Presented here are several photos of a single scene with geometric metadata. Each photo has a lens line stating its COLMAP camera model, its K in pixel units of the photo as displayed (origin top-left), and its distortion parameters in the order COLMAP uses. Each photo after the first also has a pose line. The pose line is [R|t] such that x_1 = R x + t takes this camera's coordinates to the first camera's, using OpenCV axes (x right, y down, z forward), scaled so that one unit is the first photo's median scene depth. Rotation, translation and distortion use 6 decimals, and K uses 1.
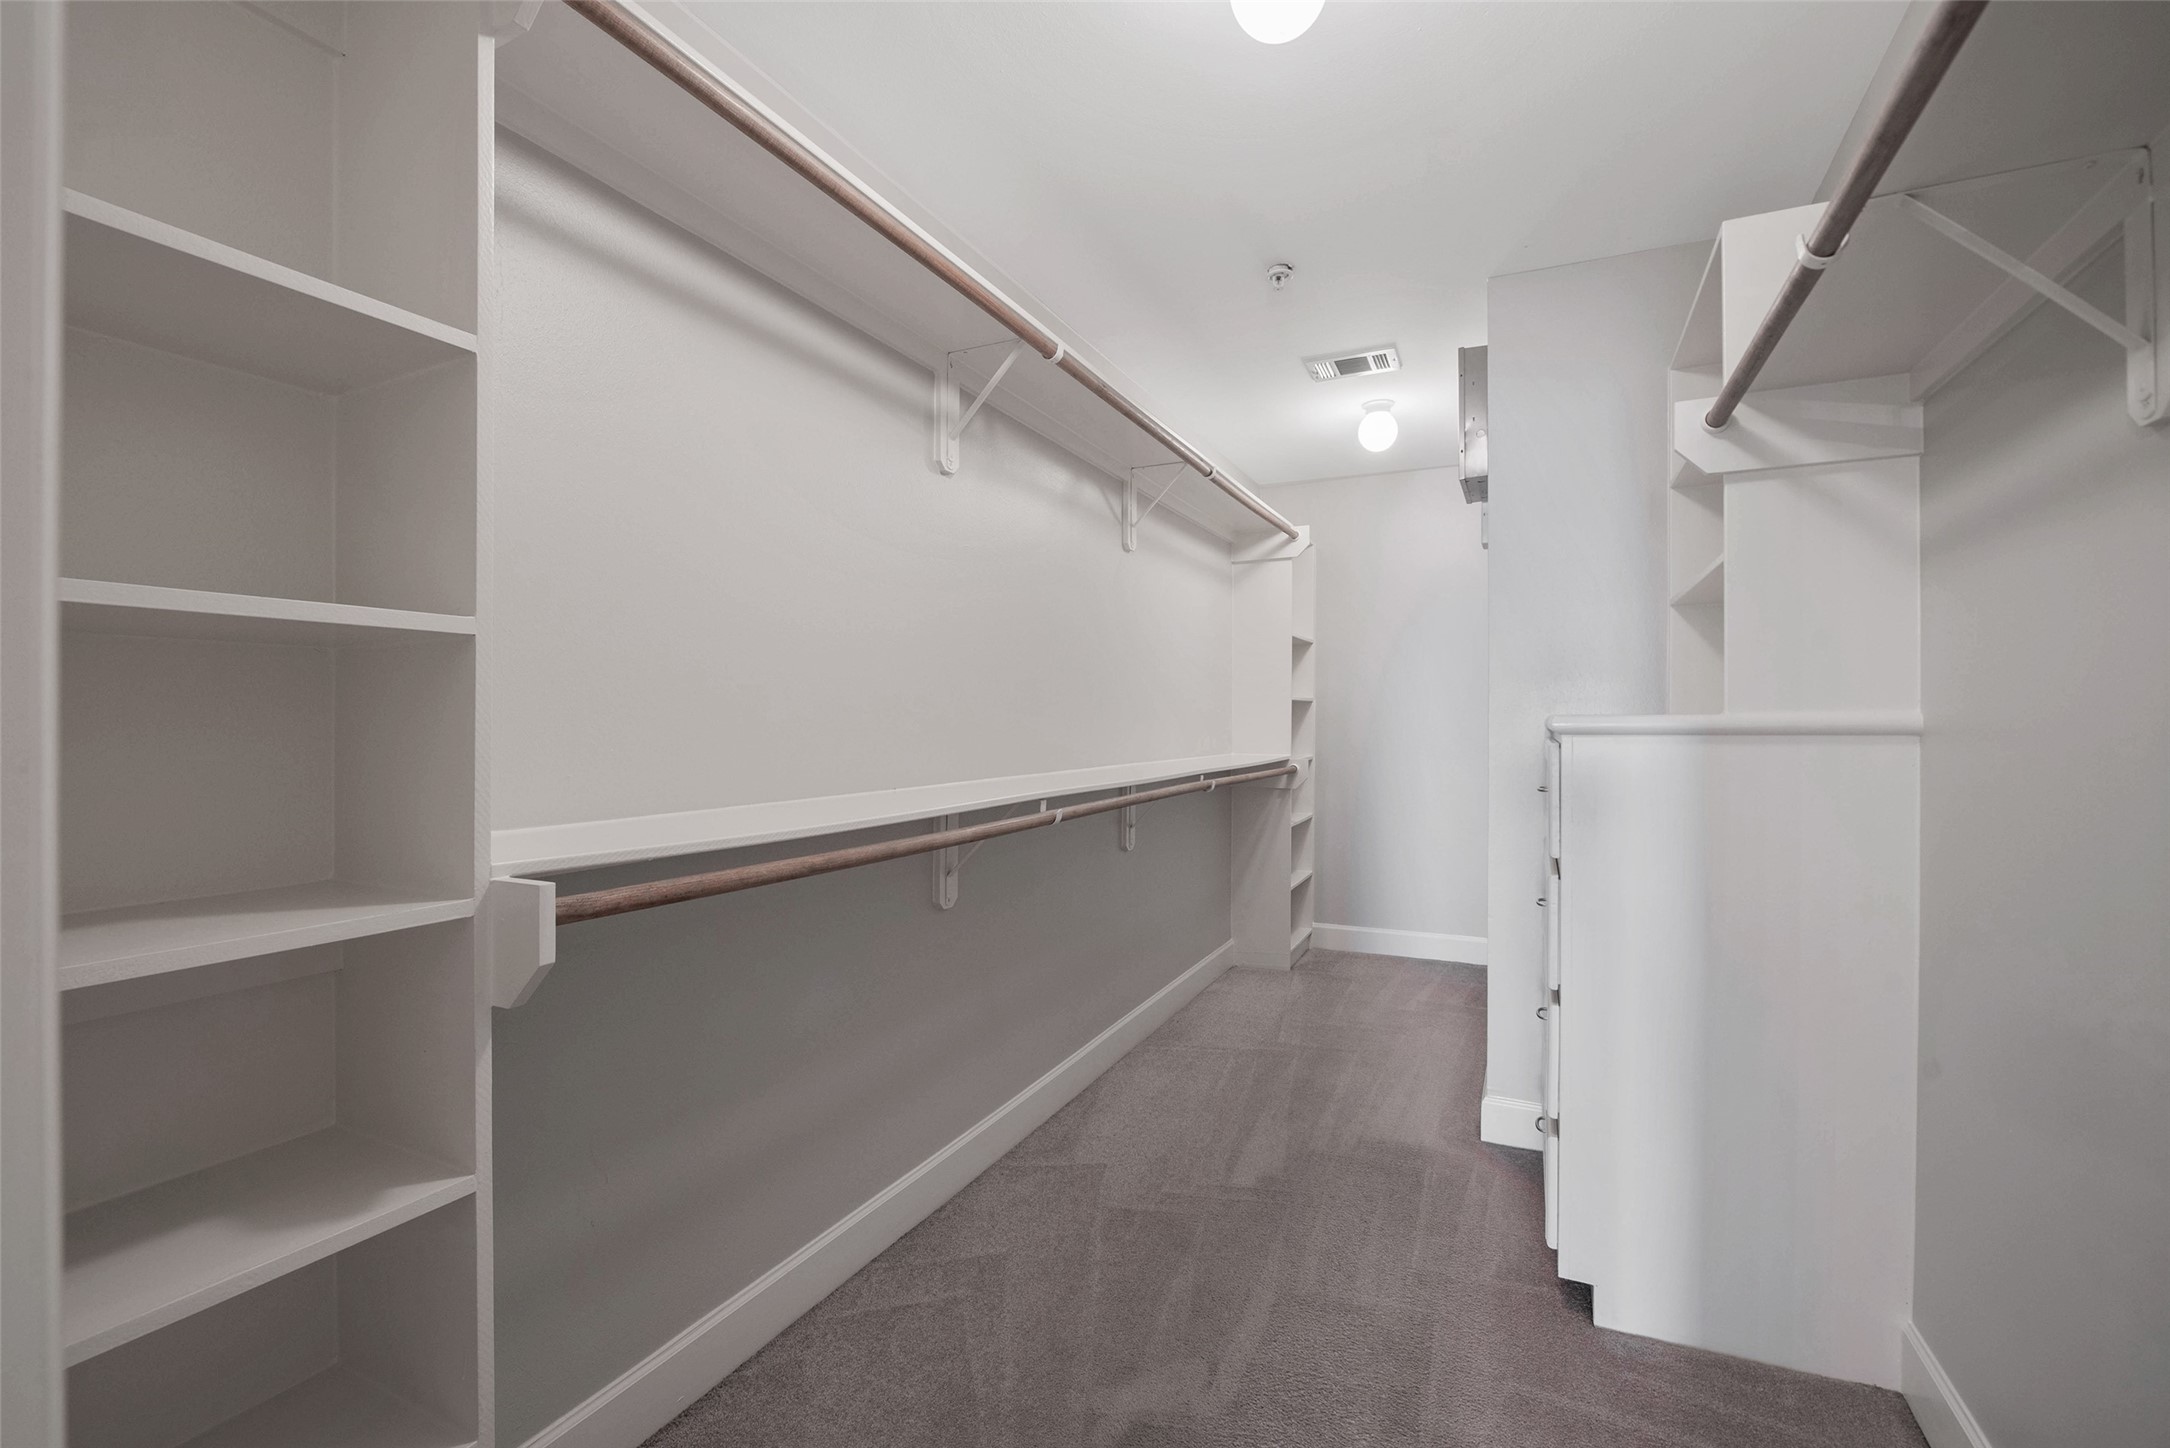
lens RADIAL K [[863.3, 0, 1089.6], [0, 863.3, 731.4], [0, 0, 1]] dist [-0.010932, -0.002148]
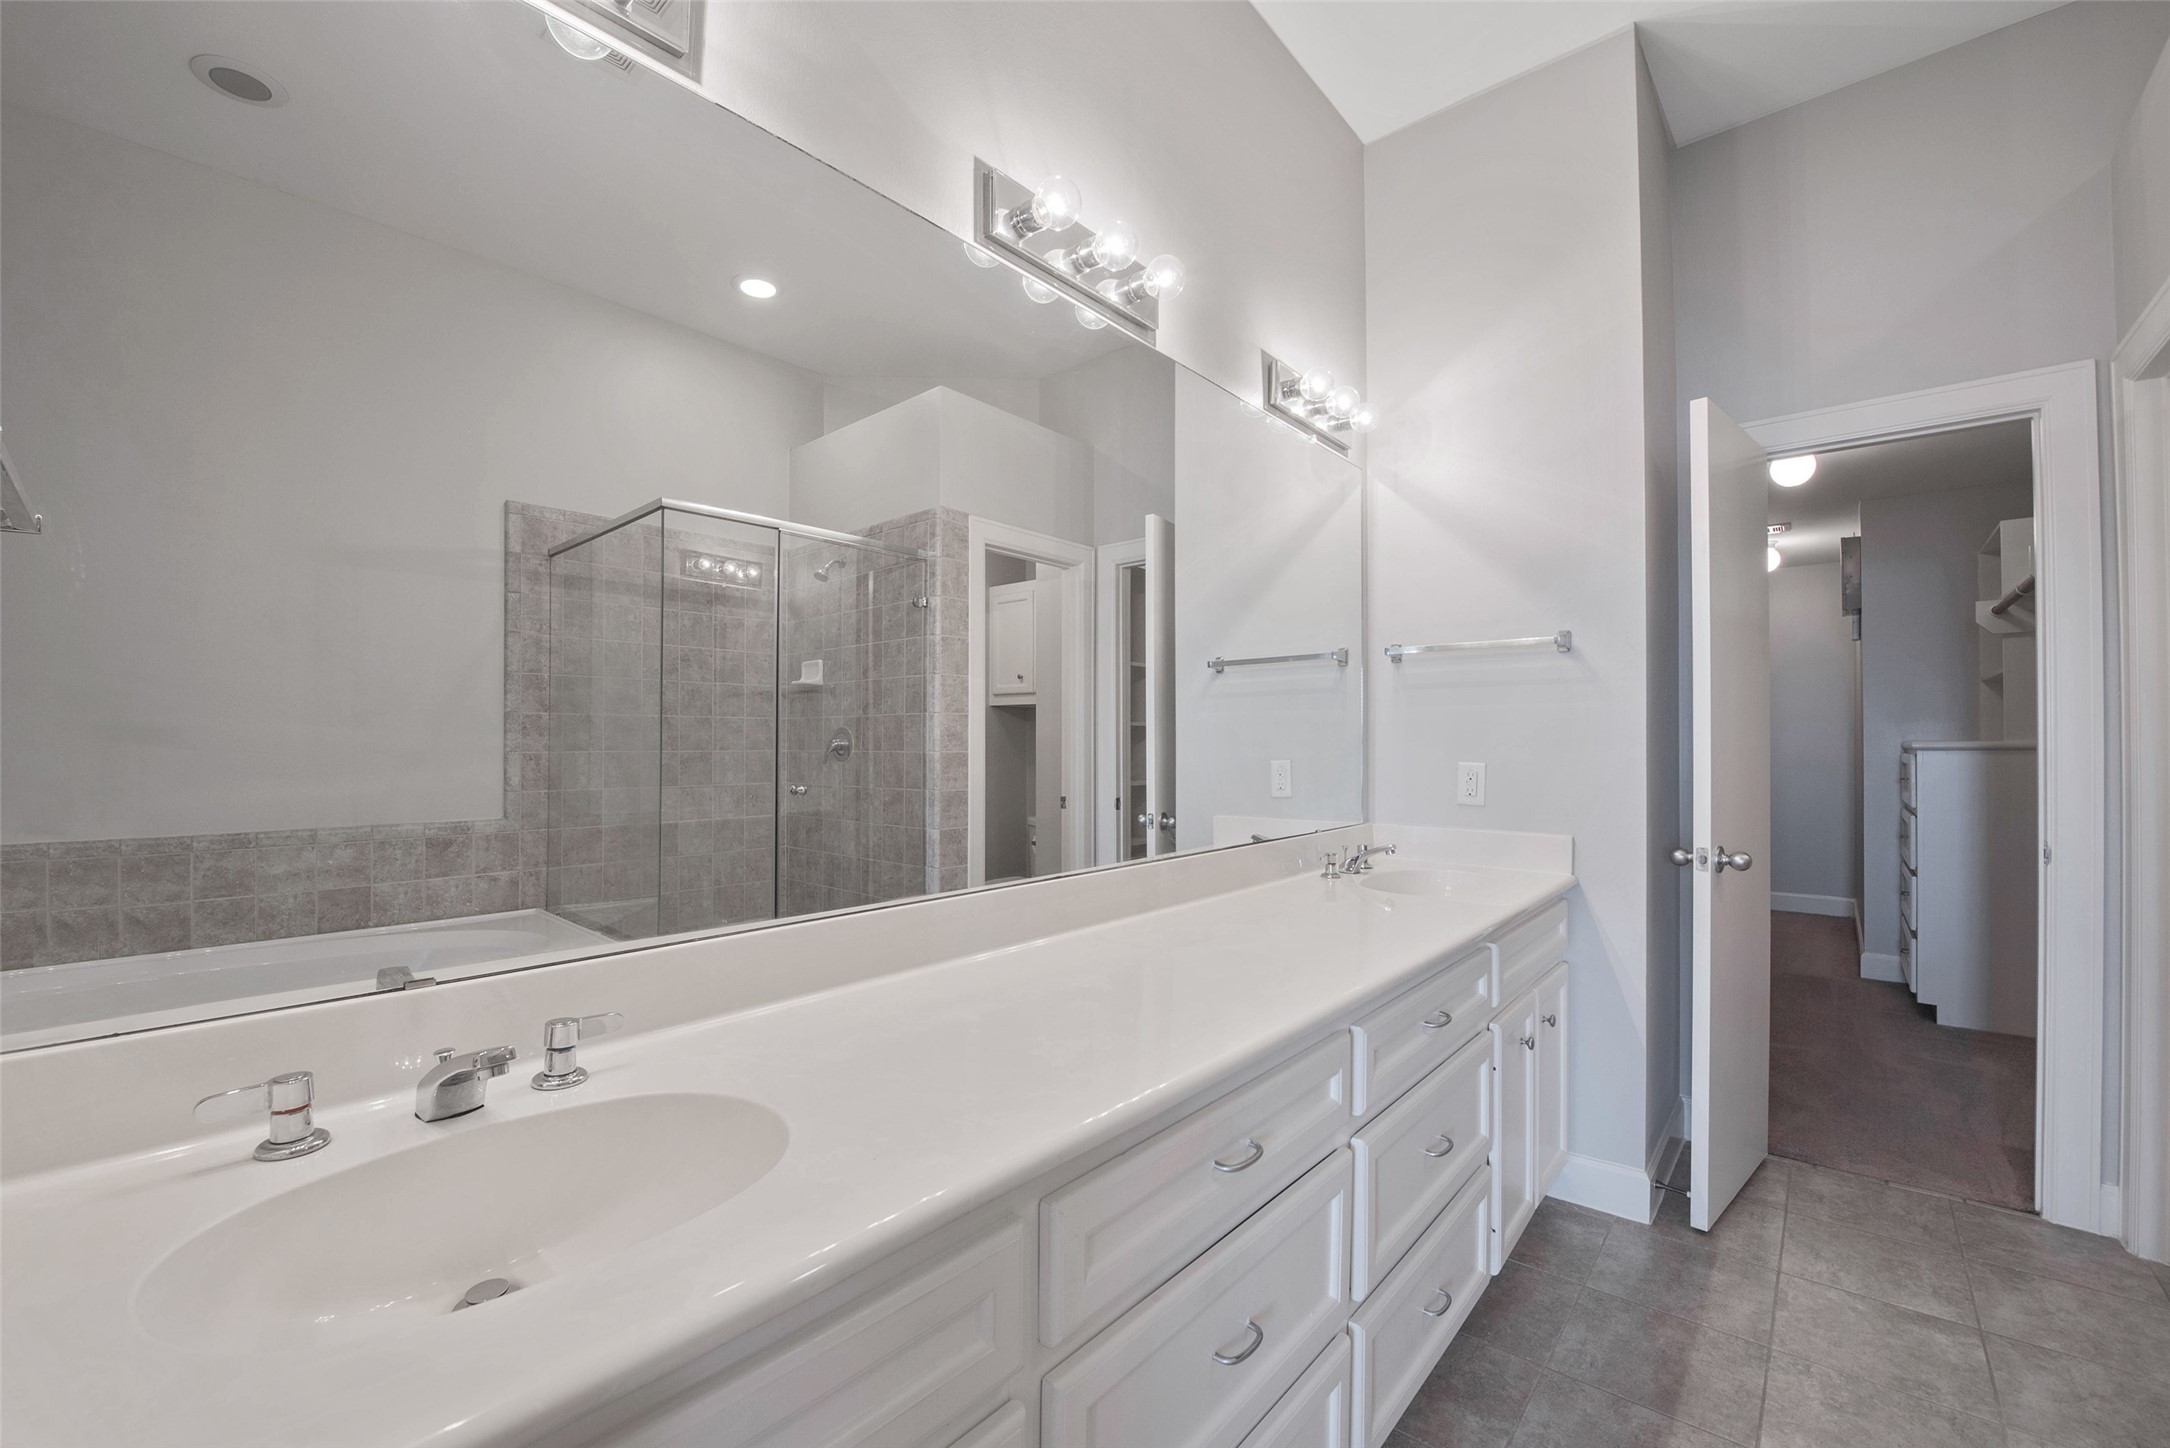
lens RADIAL K [[863.3, 0, 1084.1], [0, 863.3, 736.7], [0, 0, 1]] dist [-0.010932, -0.002148]
pose [[0.969354, -0.004145, -0.245633, -0.953550], [0.001257, 0.999928, -0.011912, -0.006731], [0.245665, 0.011238, 0.969290, -1.594754]]
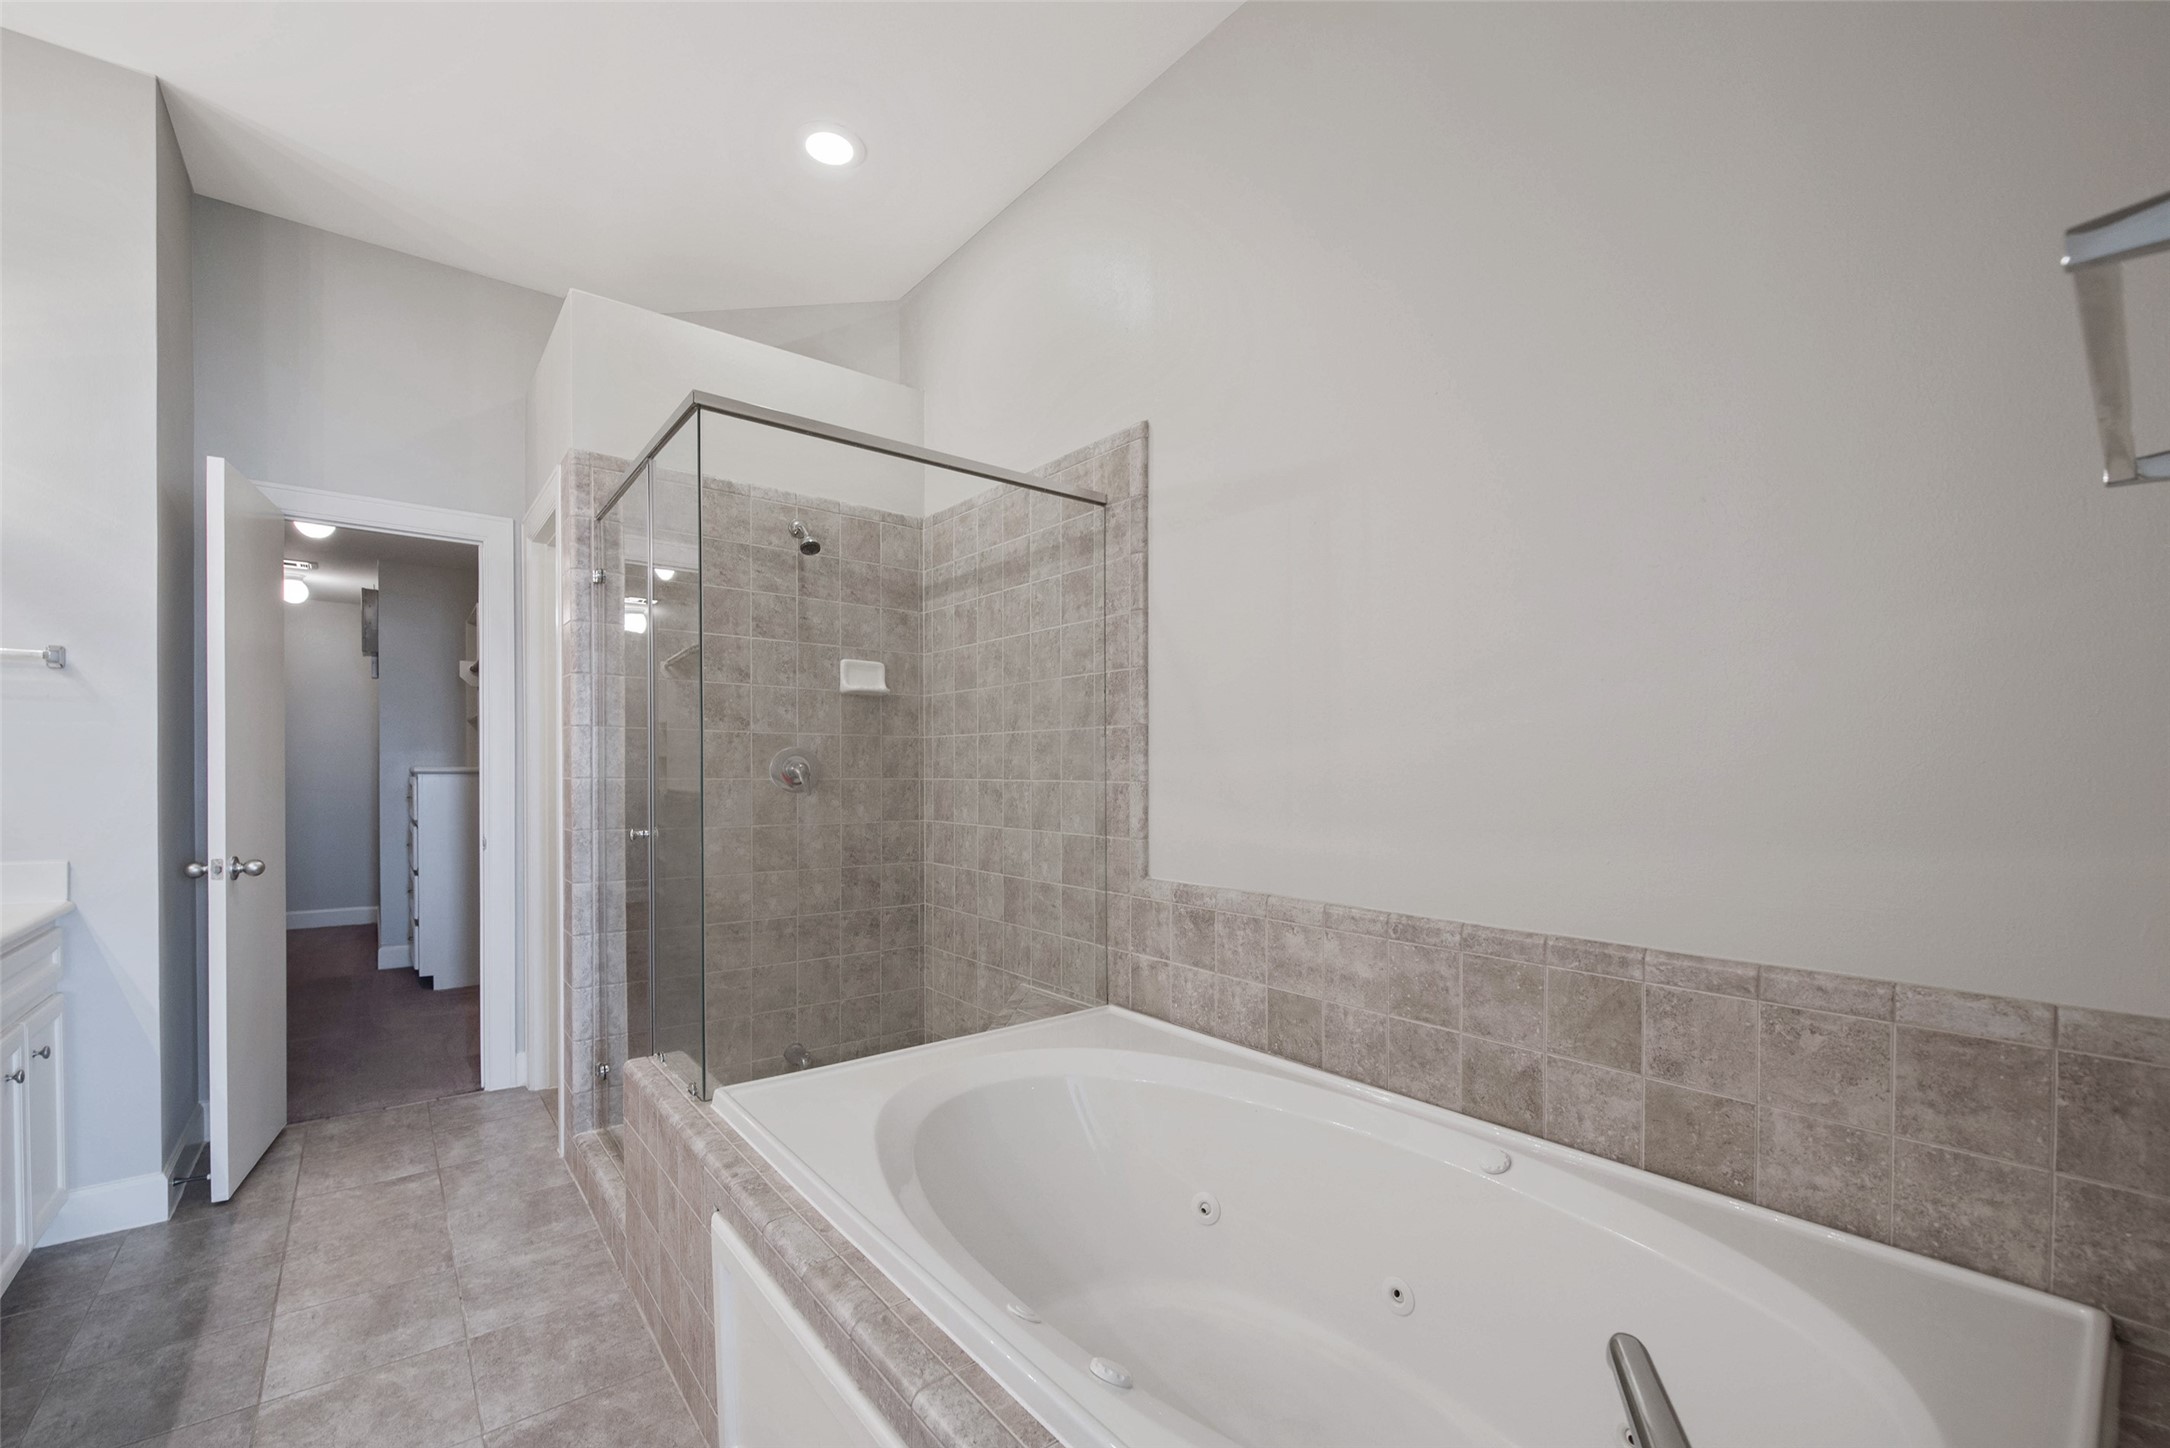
lens RADIAL K [[863.3, 0, 1047.1], [0, 863.3, 782.1], [0, 0, 1]] dist [-0.010932, -0.002148]
pose [[0.416441, -0.011182, 0.909094, -1.056660], [0.000201, 0.999925, 0.012207, -0.001482], [-0.909163, -0.004901, 0.416412, -1.884658]]
